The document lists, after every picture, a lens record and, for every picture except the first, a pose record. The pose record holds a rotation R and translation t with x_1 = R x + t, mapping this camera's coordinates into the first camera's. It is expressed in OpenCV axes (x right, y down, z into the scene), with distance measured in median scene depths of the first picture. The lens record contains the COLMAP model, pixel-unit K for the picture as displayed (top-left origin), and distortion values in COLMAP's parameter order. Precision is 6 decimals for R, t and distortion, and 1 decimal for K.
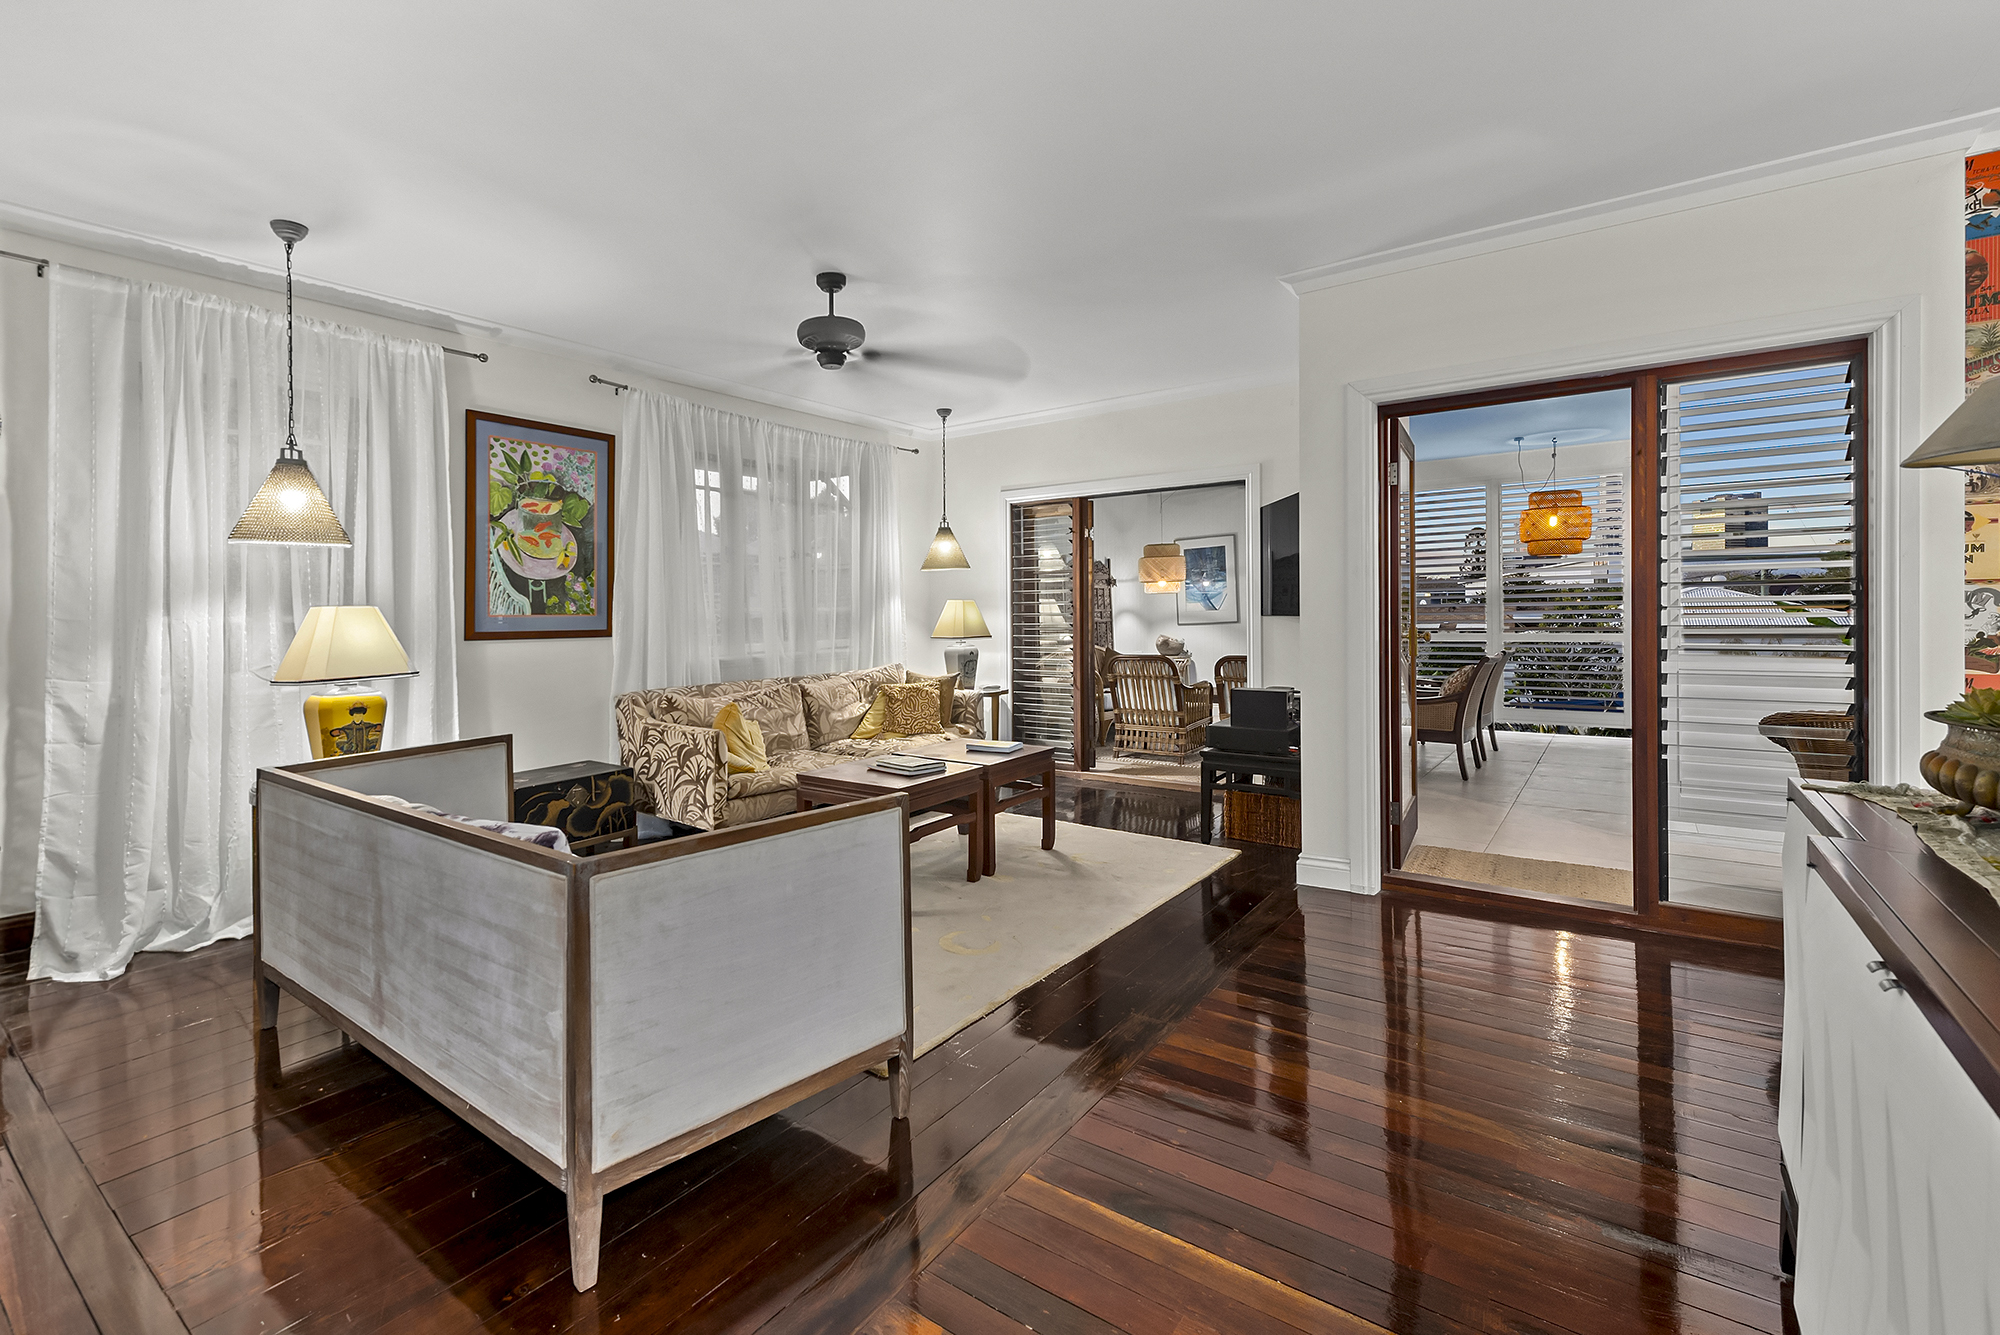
lens RADIAL K [[883.0, 0, 1008.7], [0, 883.0, 607.1], [0, 0, 1]] dist [-0.003601, -0.000373]
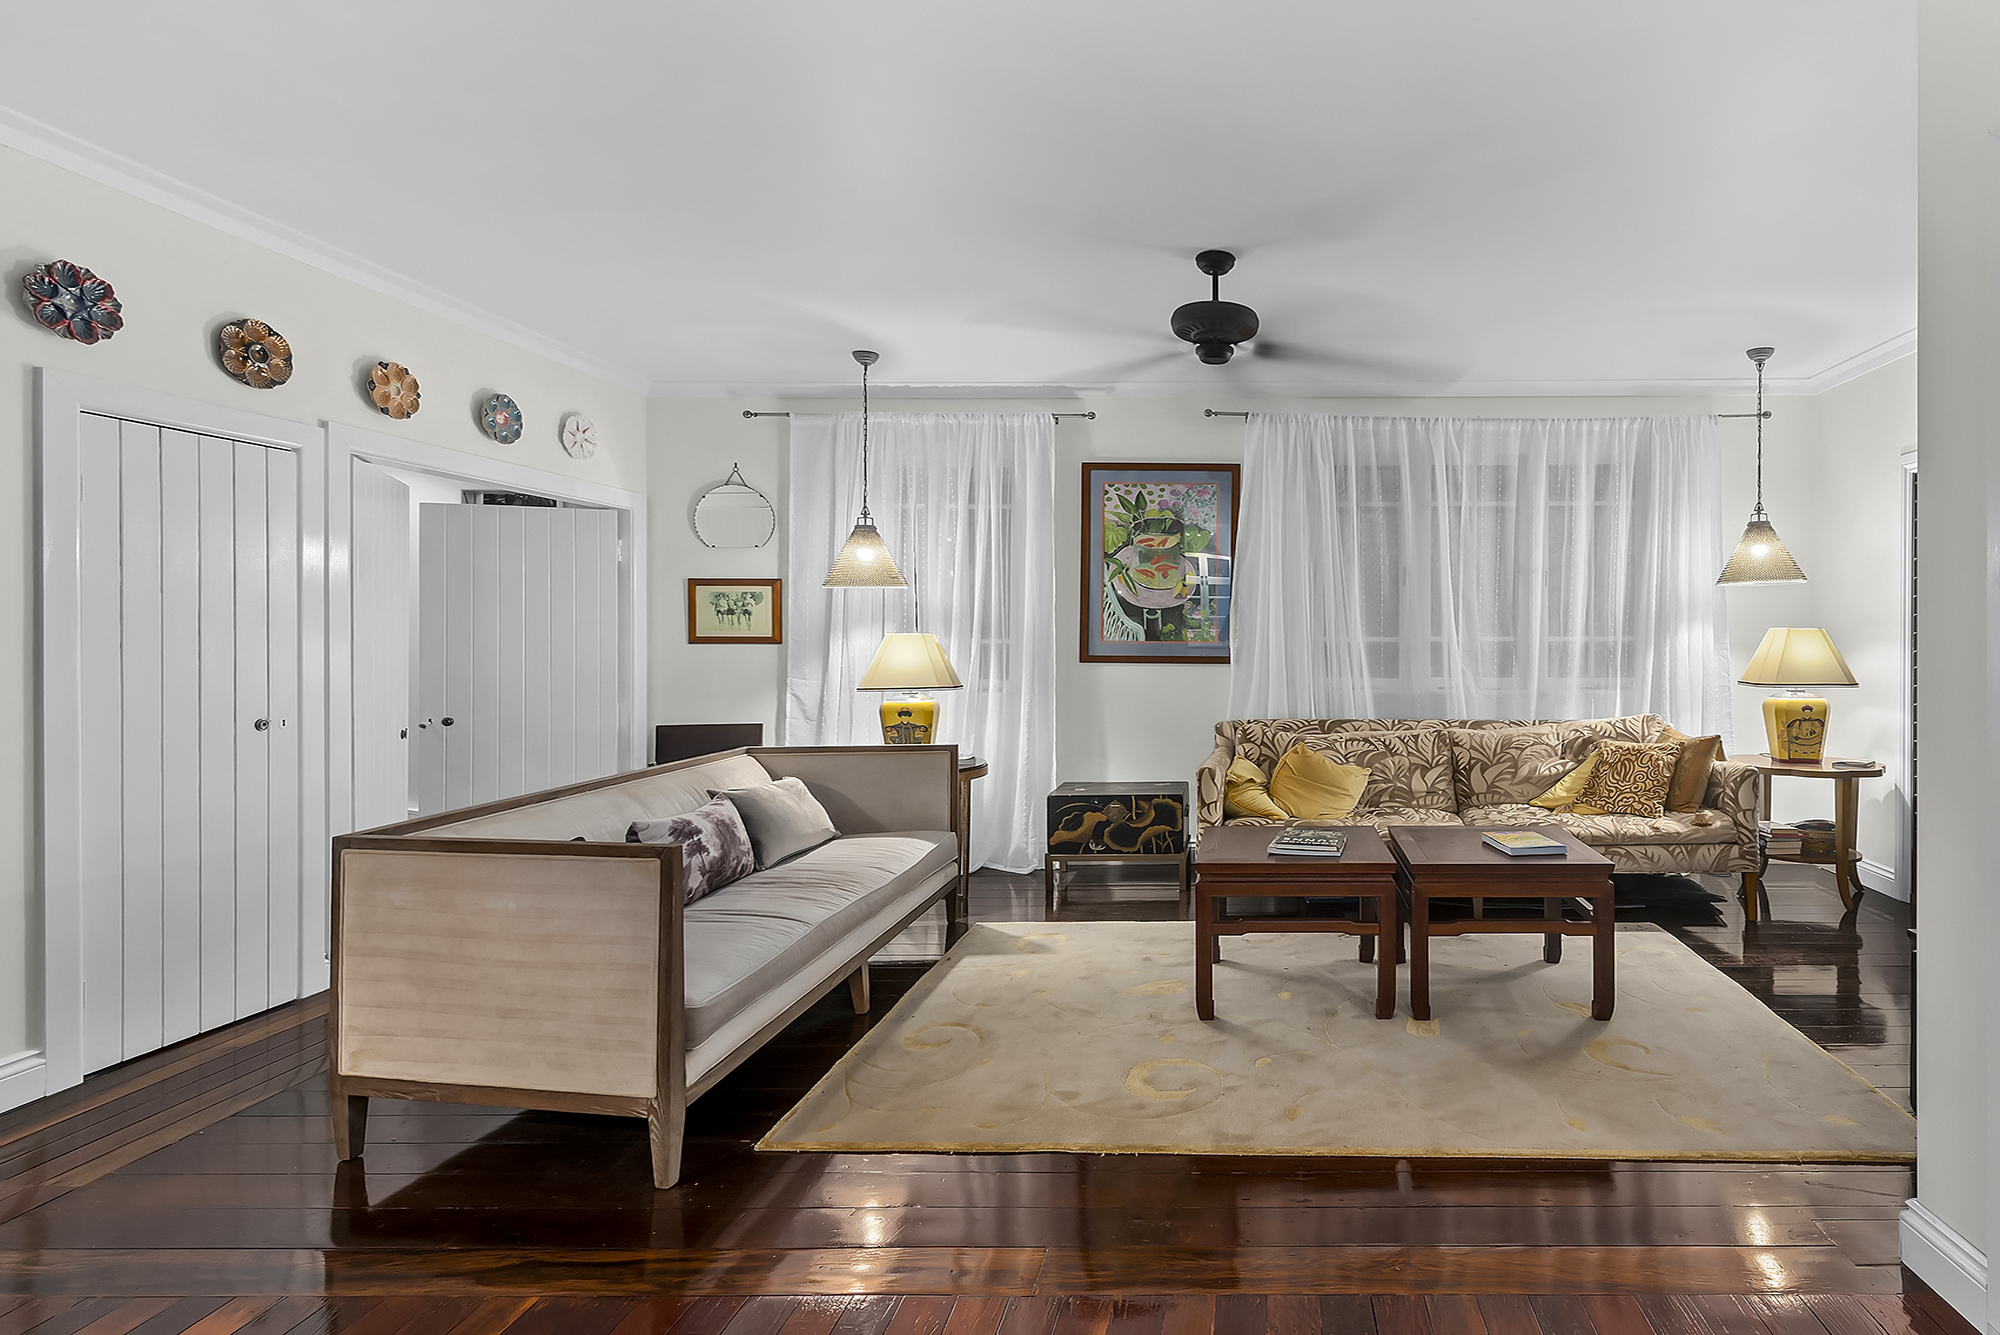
lens RADIAL K [[894.2, 0, 1006.3], [0, 894.2, 632.8], [0, 0, 1]] dist [0.002584, 0.000465]
pose [[0.594731, 0.010248, -0.803860, 0.253147], [-0.008837, 0.999942, 0.006209, -0.006978], [0.803876, 0.003411, 0.594787, 0.207766]]
